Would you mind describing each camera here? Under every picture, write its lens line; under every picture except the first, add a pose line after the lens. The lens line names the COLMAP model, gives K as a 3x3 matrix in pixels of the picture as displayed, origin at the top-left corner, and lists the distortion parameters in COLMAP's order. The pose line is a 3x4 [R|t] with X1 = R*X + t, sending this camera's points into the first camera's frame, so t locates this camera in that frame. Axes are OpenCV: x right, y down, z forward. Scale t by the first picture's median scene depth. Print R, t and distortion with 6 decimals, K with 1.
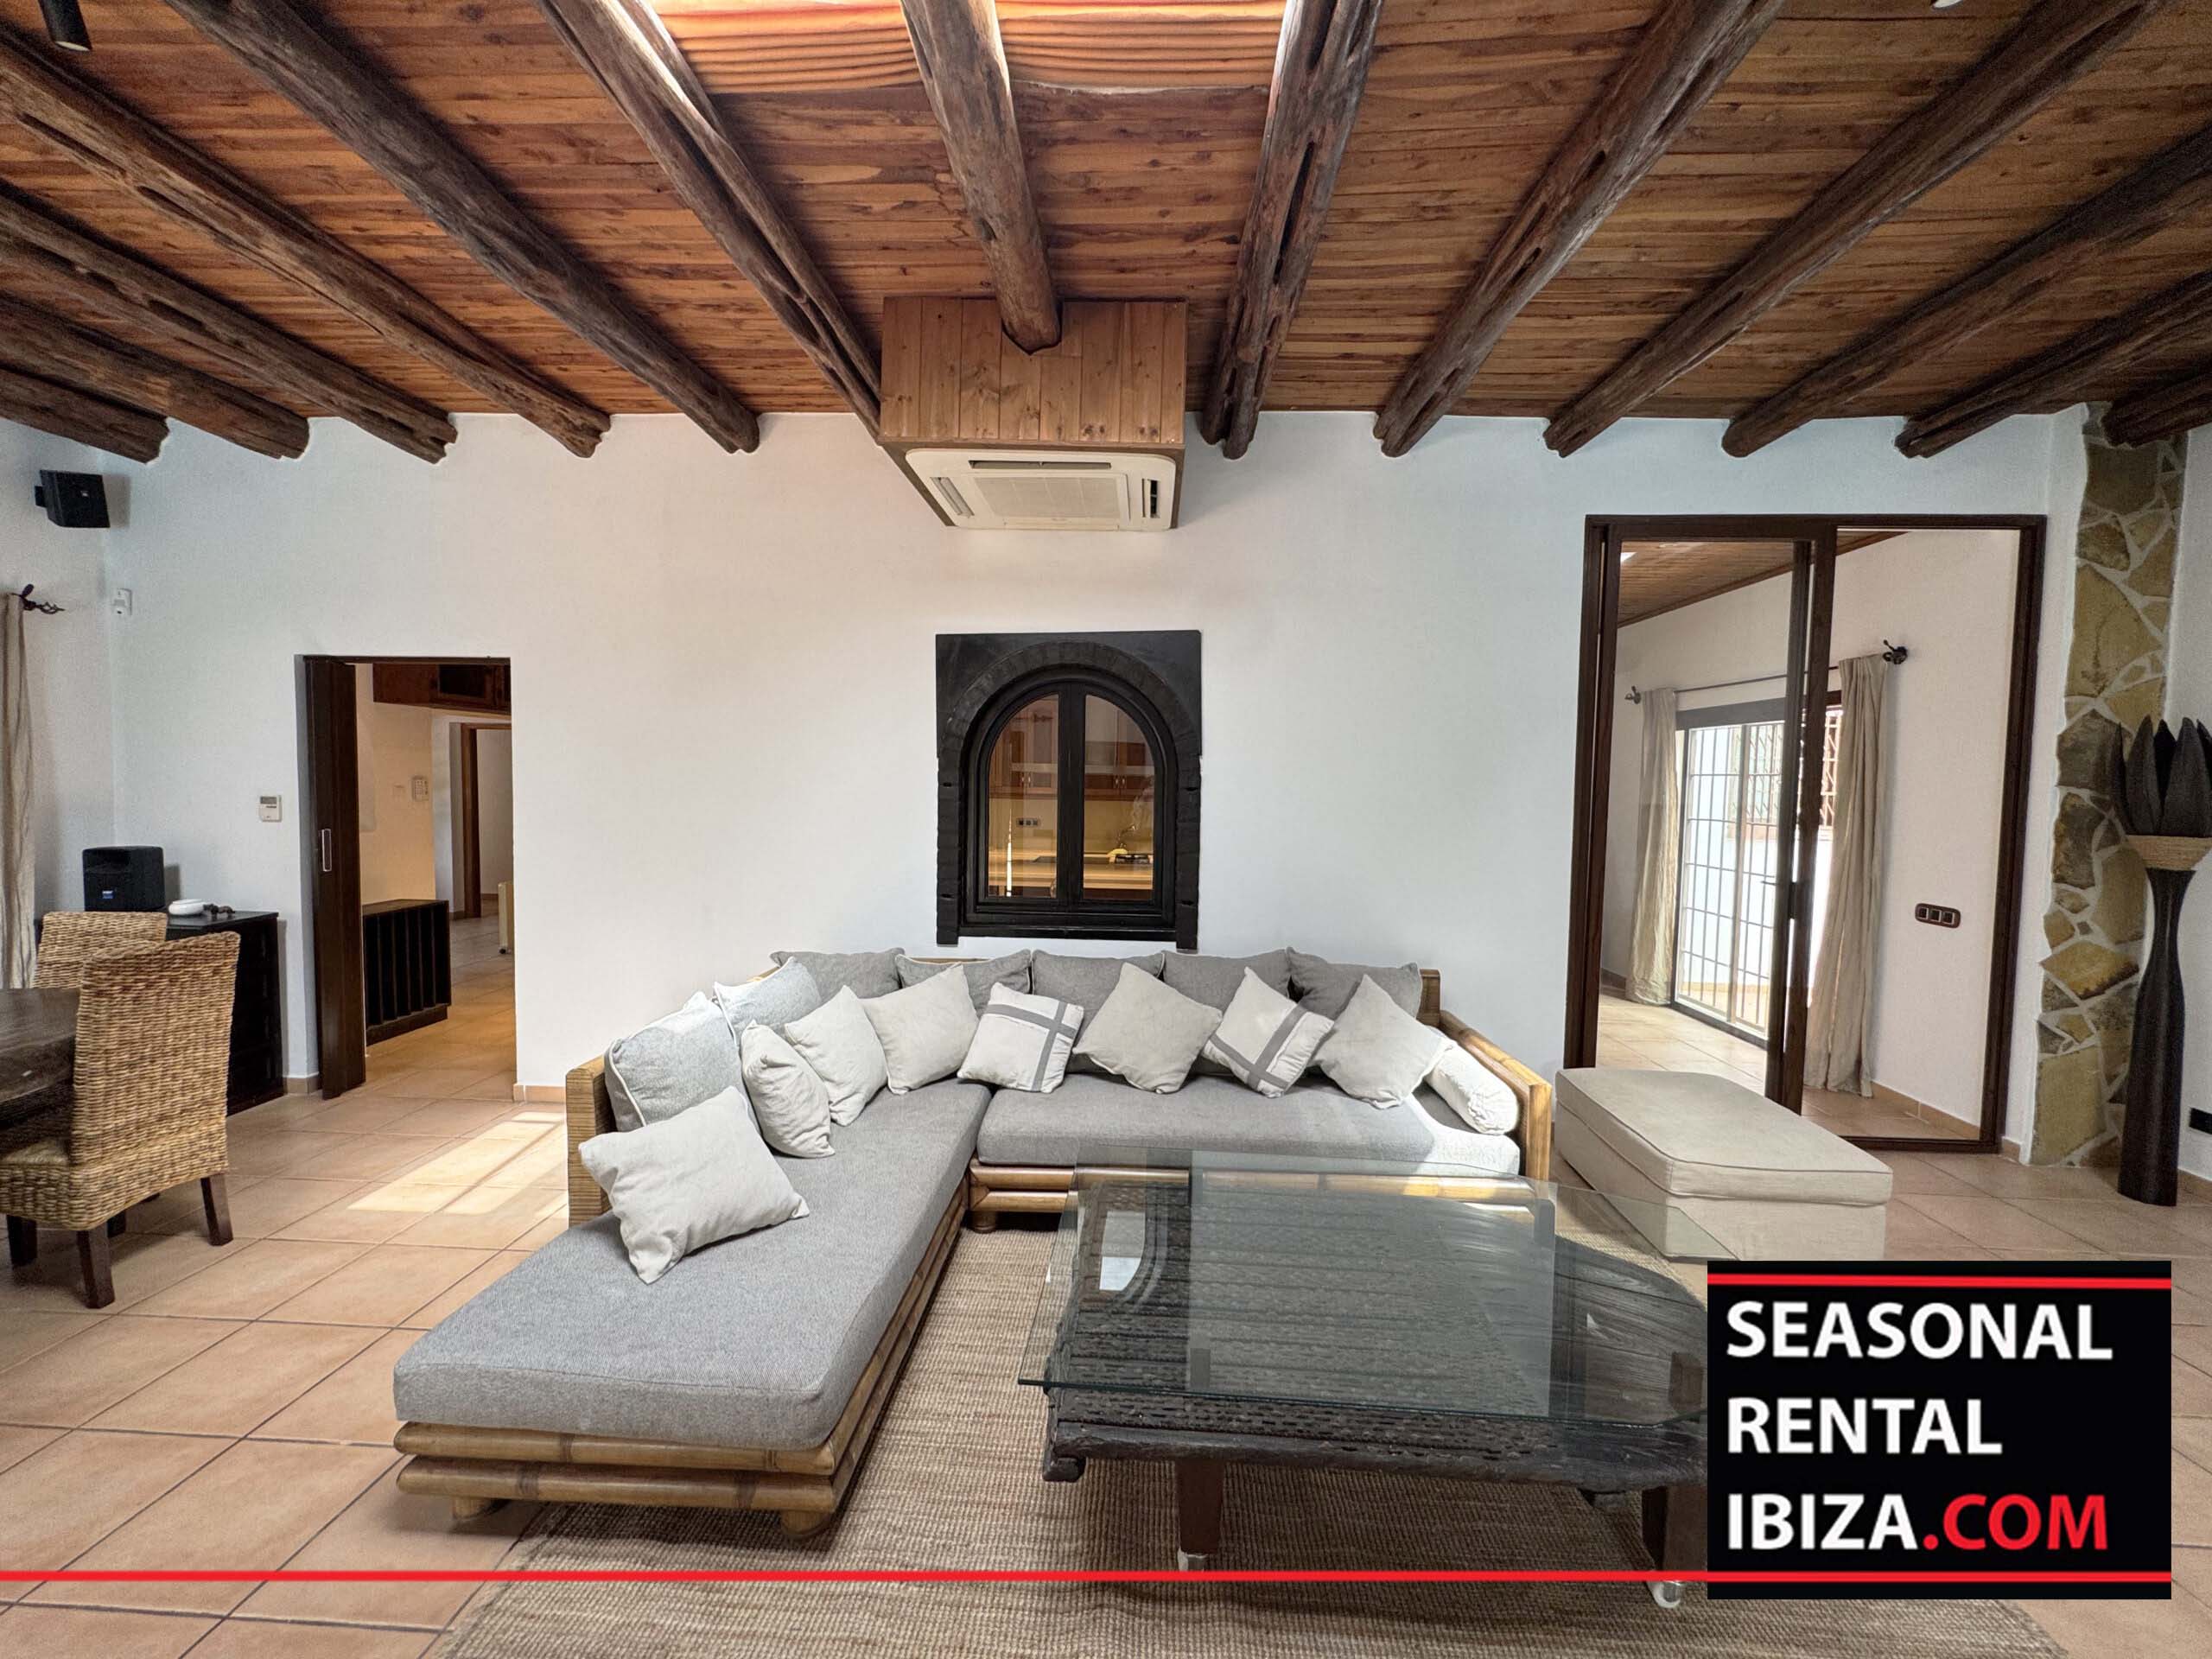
lens RADIAL K [[887.0, 0, 1105.3], [0, 887.0, 825.4], [0, 0, 1]] dist [-0.002959, 0.000132]
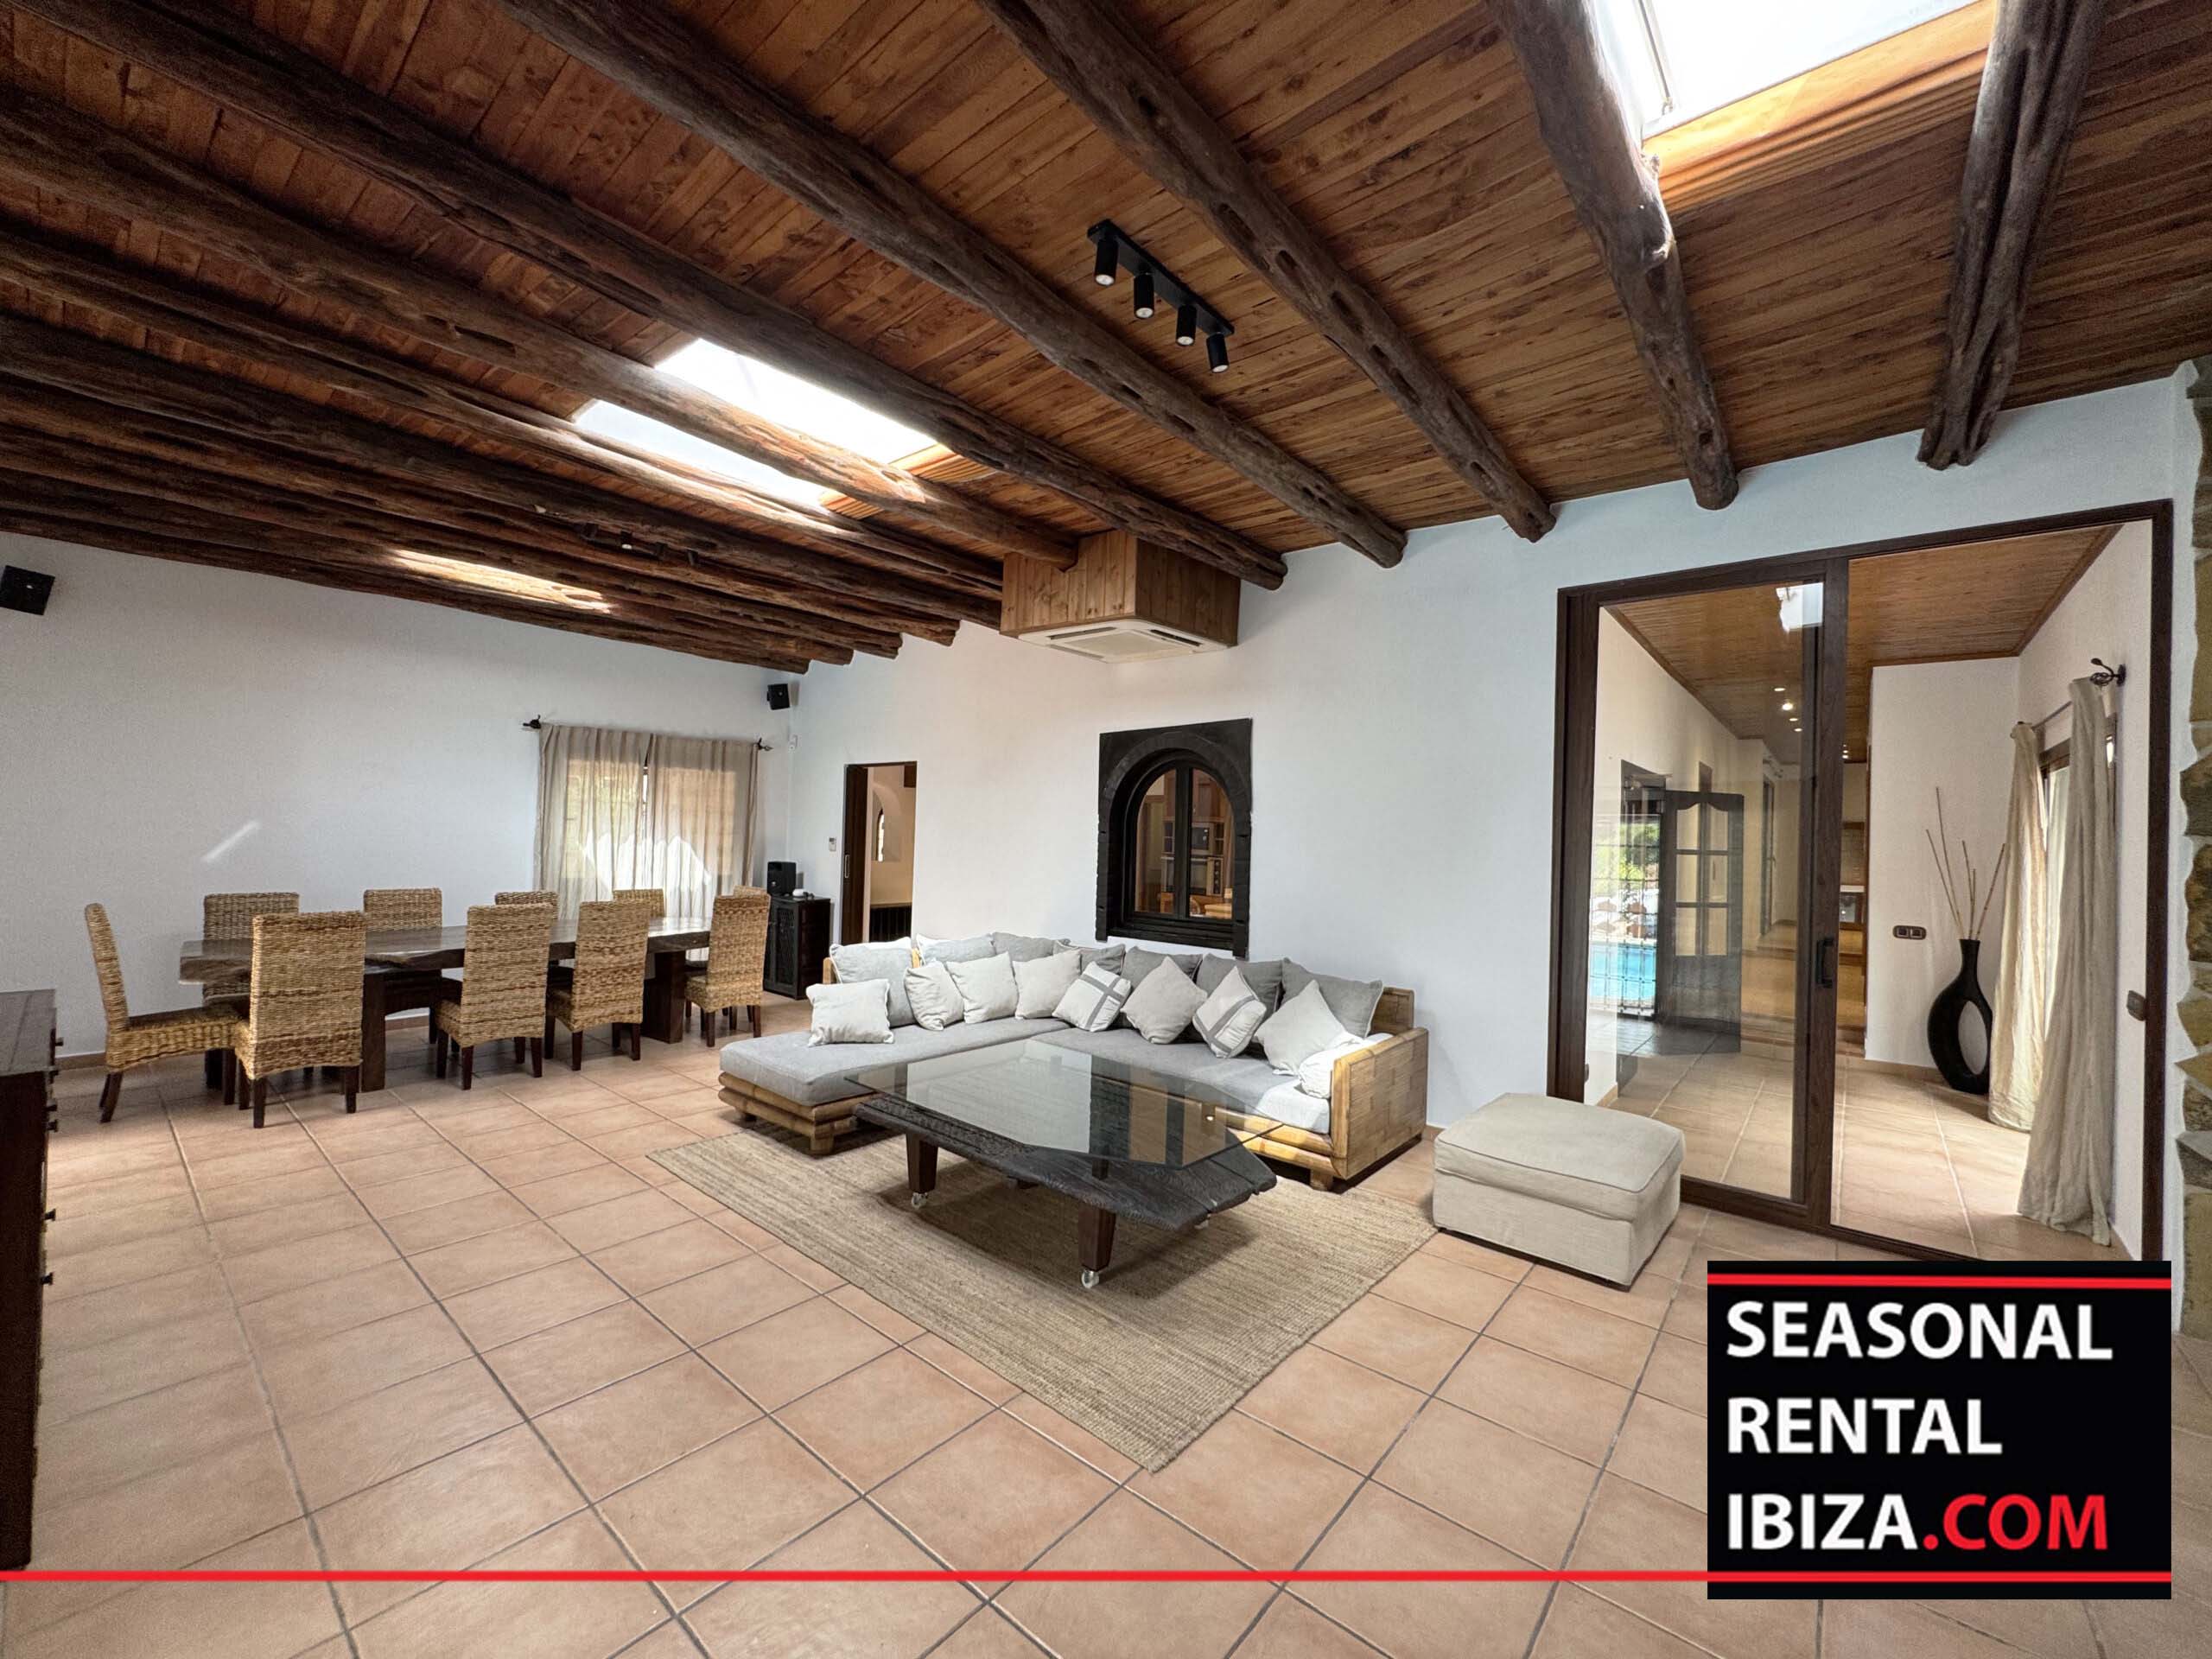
lens RADIAL K [[887.0, 0, 1105.3], [0, 887.0, 825.4], [0, 0, 1]] dist [-0.002959, 0.000132]
pose [[0.796569, -0.002257, -0.604544, 0.751948], [-0.045589, 0.996921, -0.063791, 0.038240], [0.602826, 0.078374, 0.794014, -0.189889]]
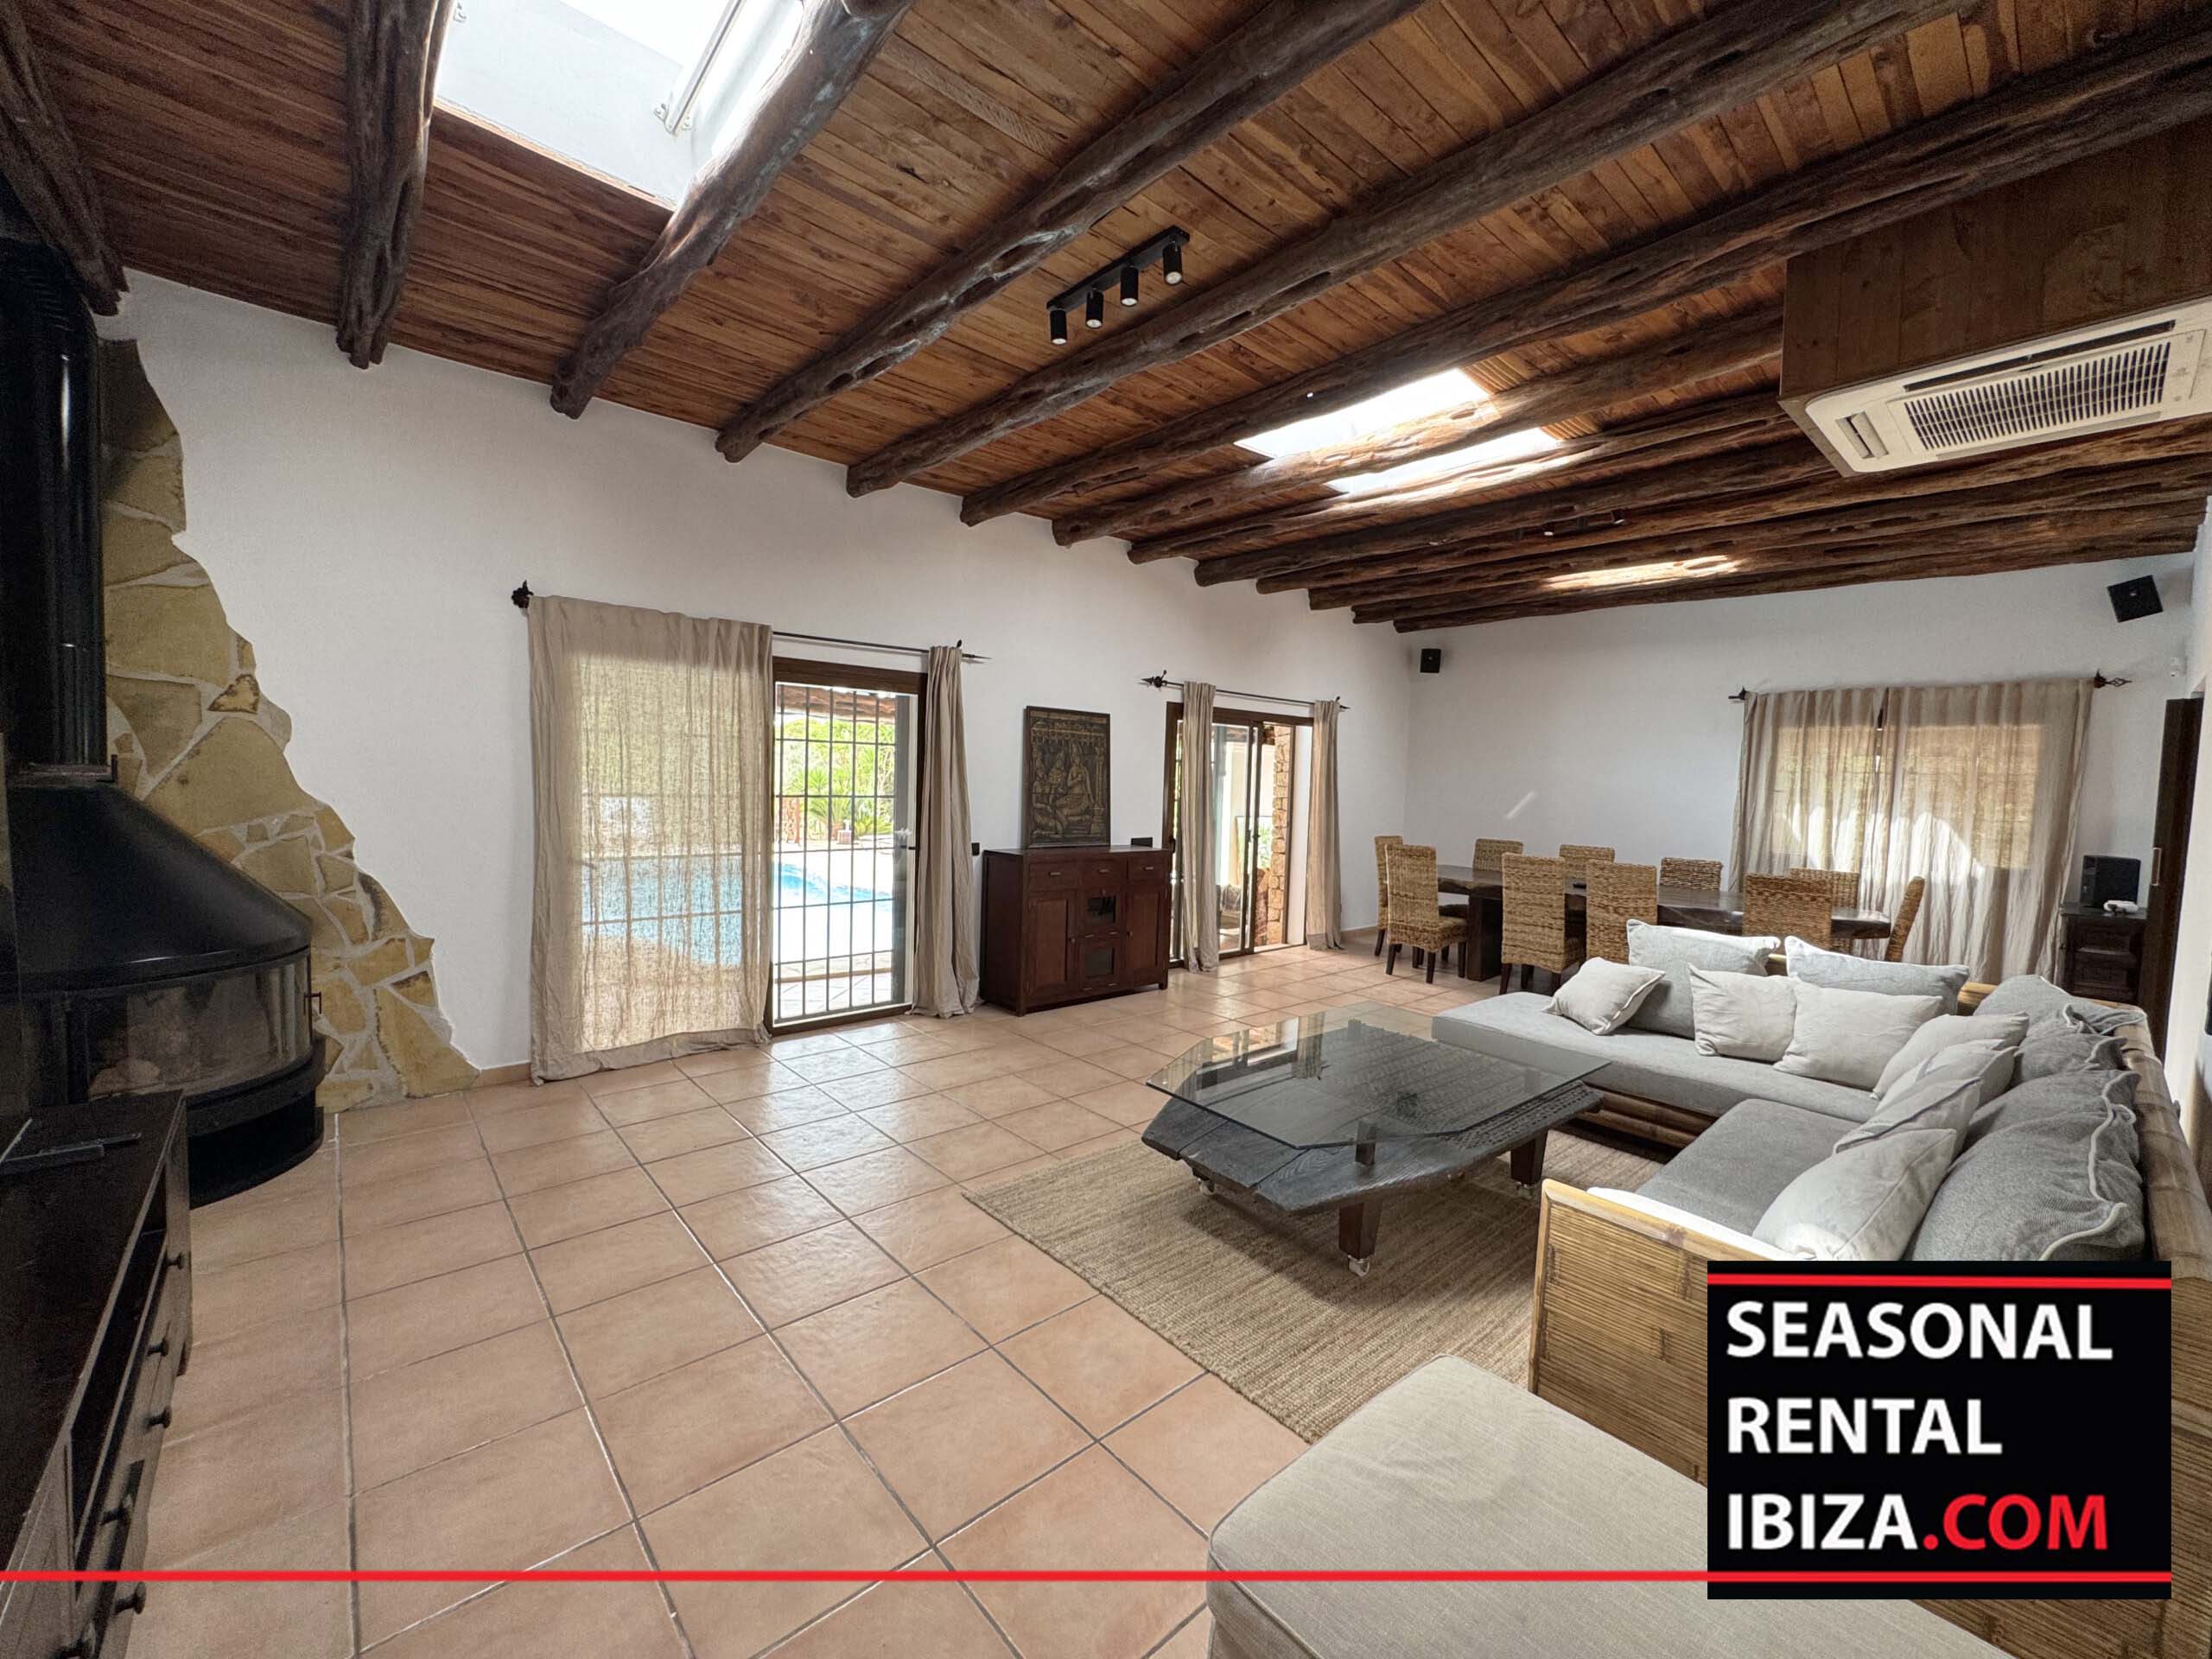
lens RADIAL K [[887.0, 0, 1105.3], [0, 887.0, 825.4], [0, 0, 1]] dist [-0.002959, 0.000132]
pose [[-0.713686, -0.001214, -0.700464, 0.918111], [-0.081913, 0.993282, 0.081738, -0.008624], [0.695659, 0.115712, -0.708991, 0.929958]]
